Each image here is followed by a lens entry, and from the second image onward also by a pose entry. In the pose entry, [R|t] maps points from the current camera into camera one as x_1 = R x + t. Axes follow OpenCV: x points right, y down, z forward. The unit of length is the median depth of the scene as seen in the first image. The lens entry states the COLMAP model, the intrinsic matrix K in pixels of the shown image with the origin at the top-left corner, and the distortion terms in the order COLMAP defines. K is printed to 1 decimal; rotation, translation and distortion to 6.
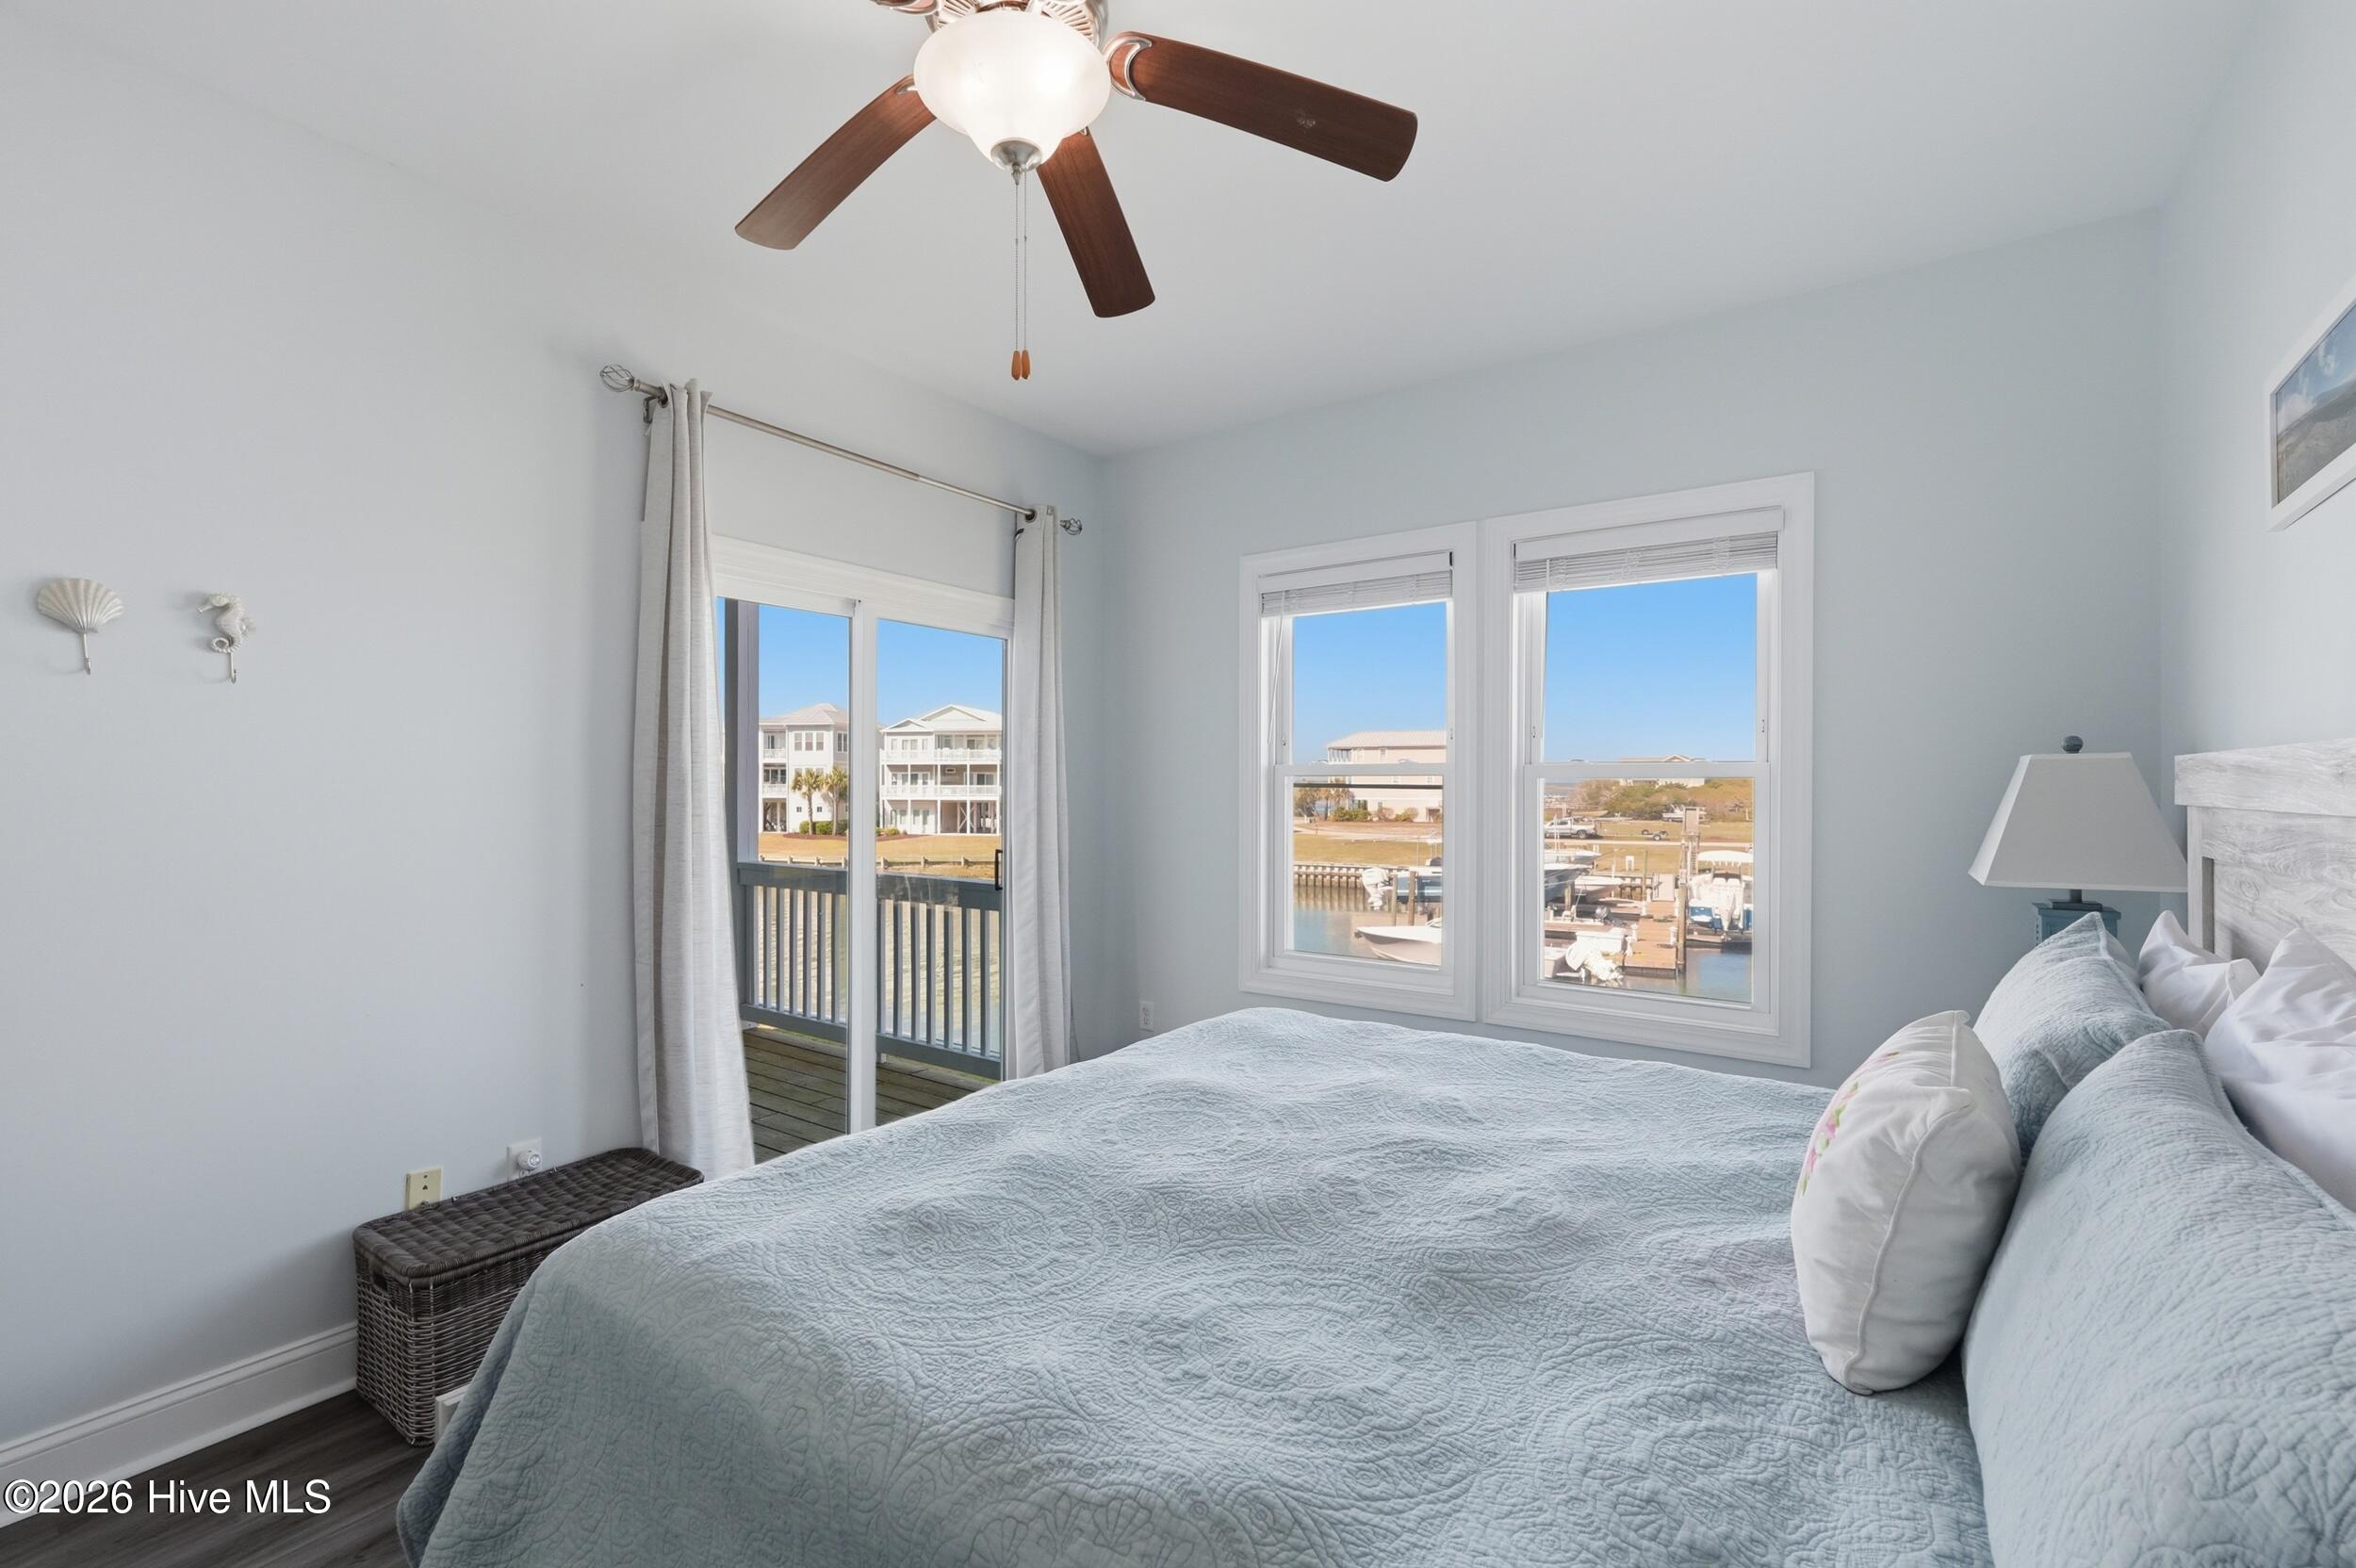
lens RADIAL K [[1030.9, 0, 1167.9], [0, 1030.9, 784.0], [0, 0, 1]] dist [0.005171, -0.000591]
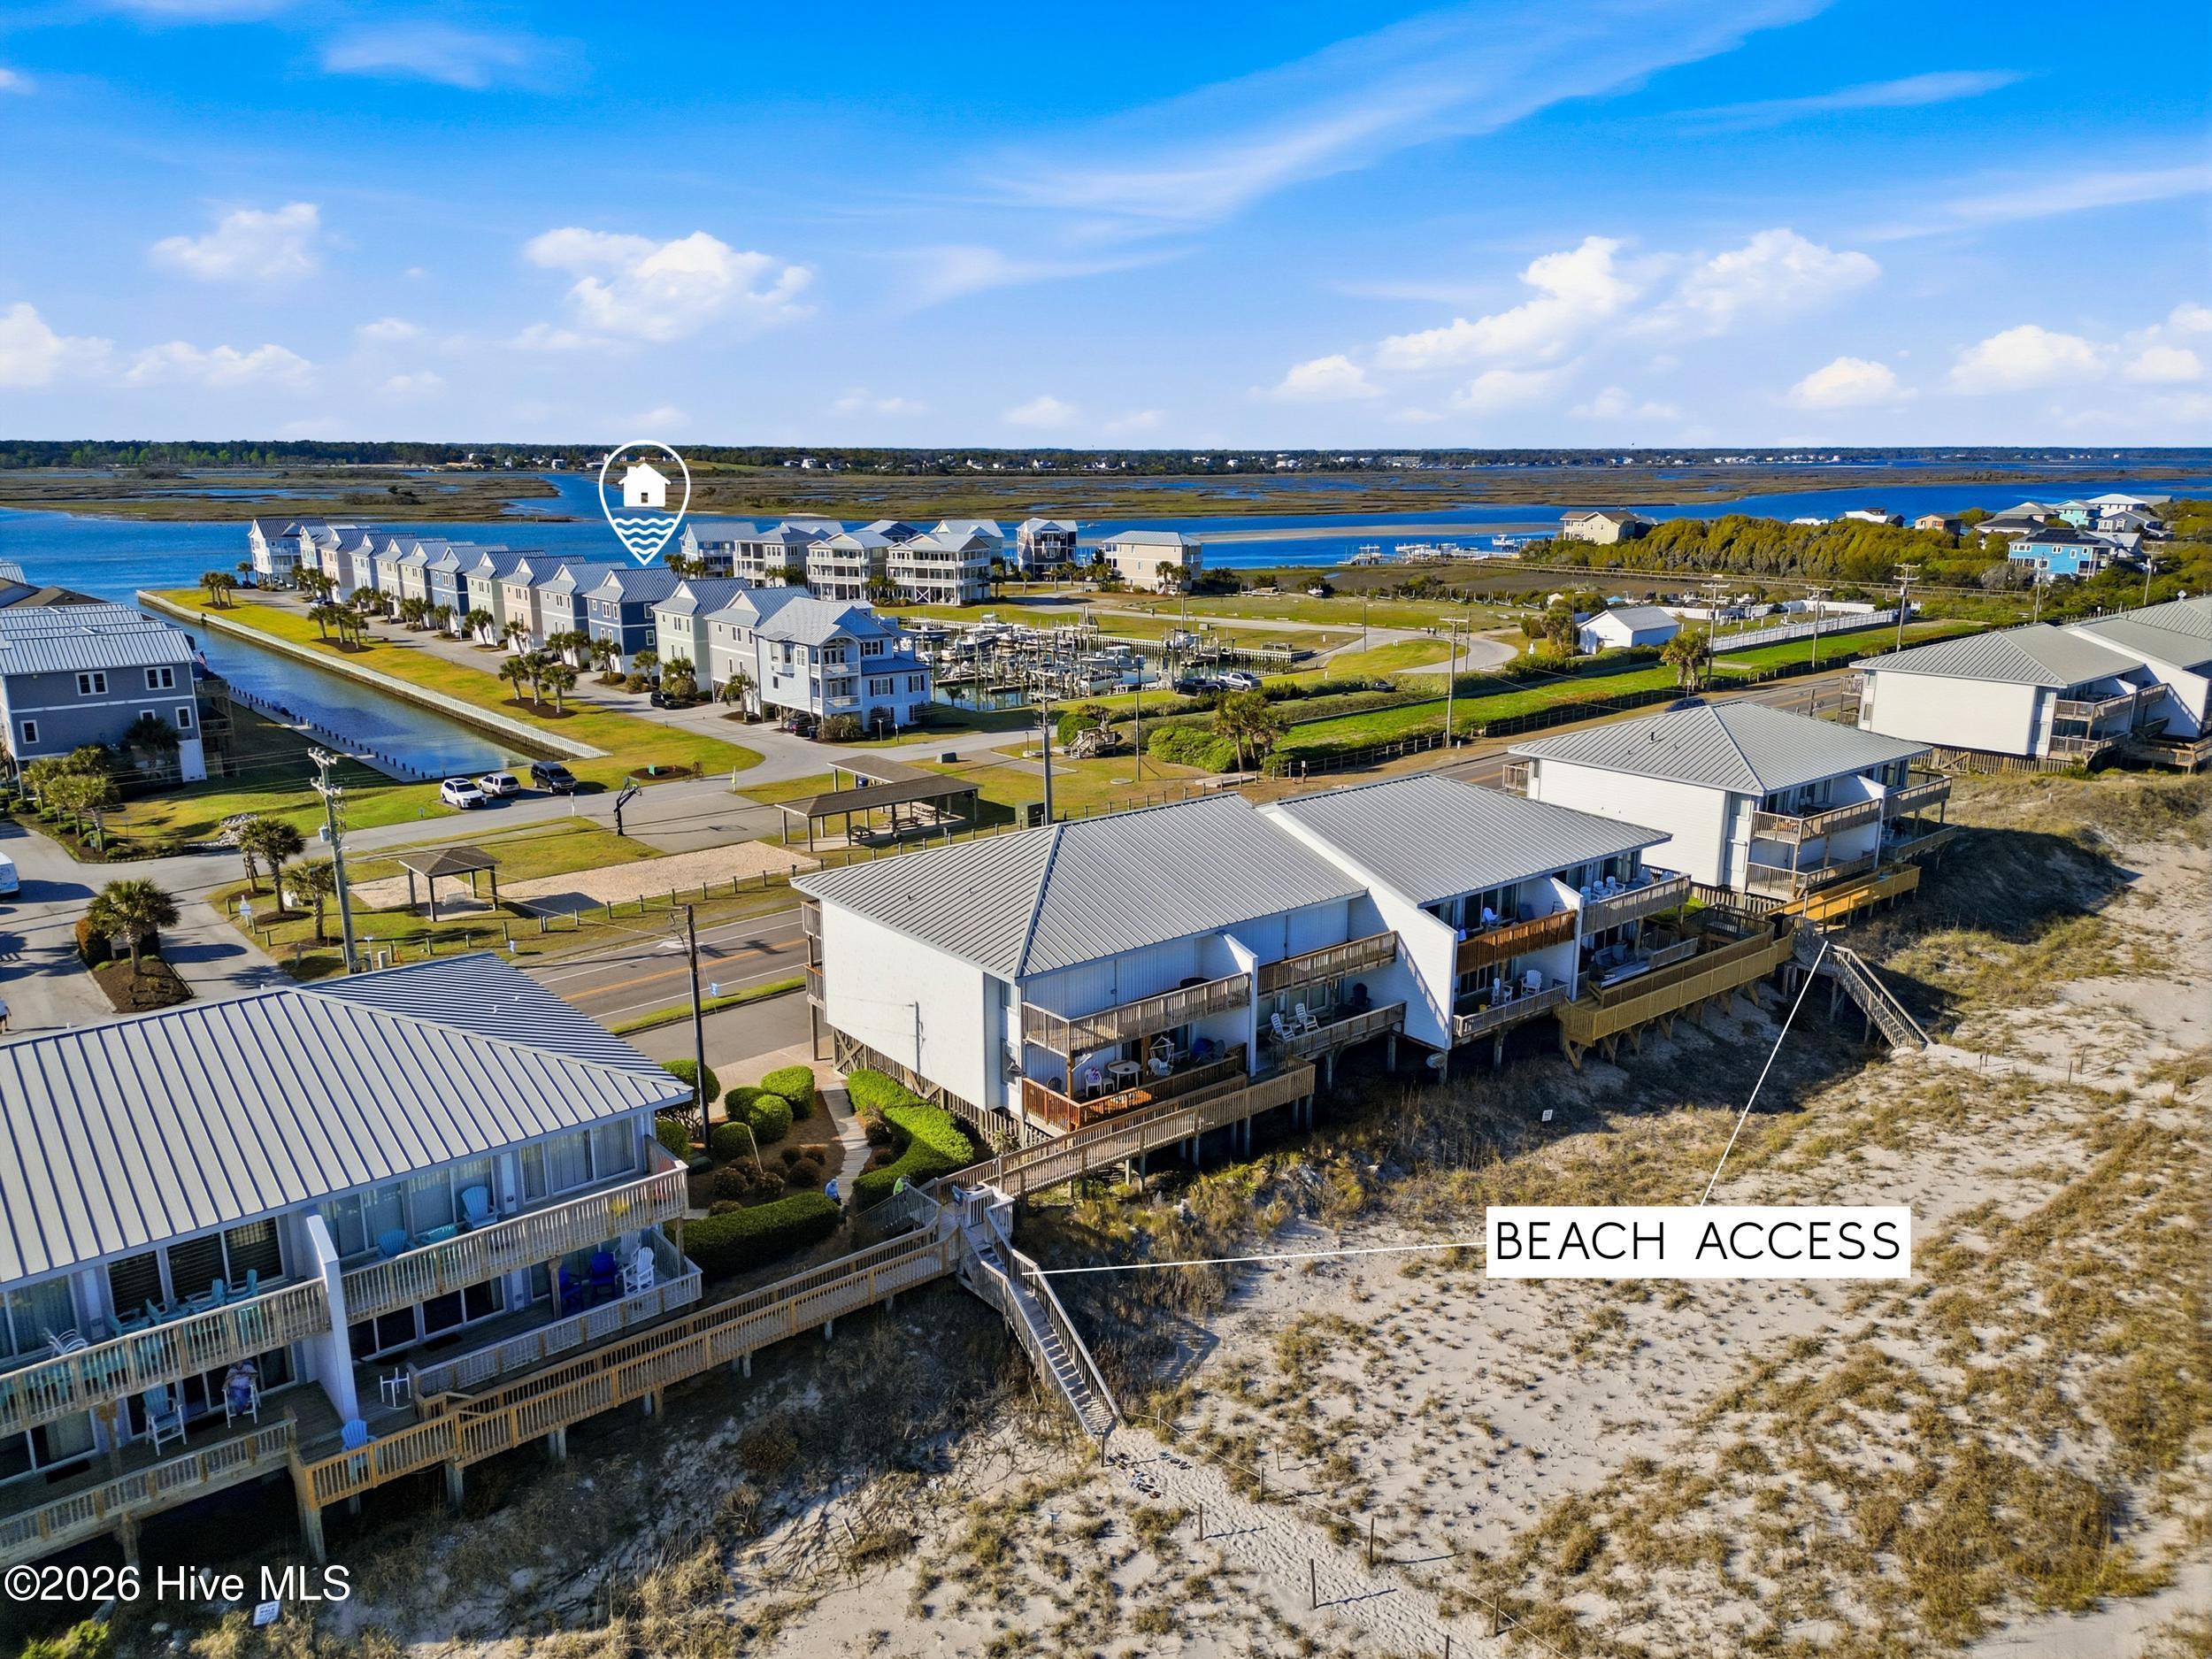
lens RADIAL K [[1552.7, 0, 1105.5], [0, 1552.7, 825.5], [0, 0, 1]] dist [0.054503, -0.036641]
pose [[0.967554, 0.061129, -0.245157, 1.033505], [-0.001159, 0.971355, 0.237630, -0.242707], [0.252661, -0.229636, 0.939909, -1.770976]]
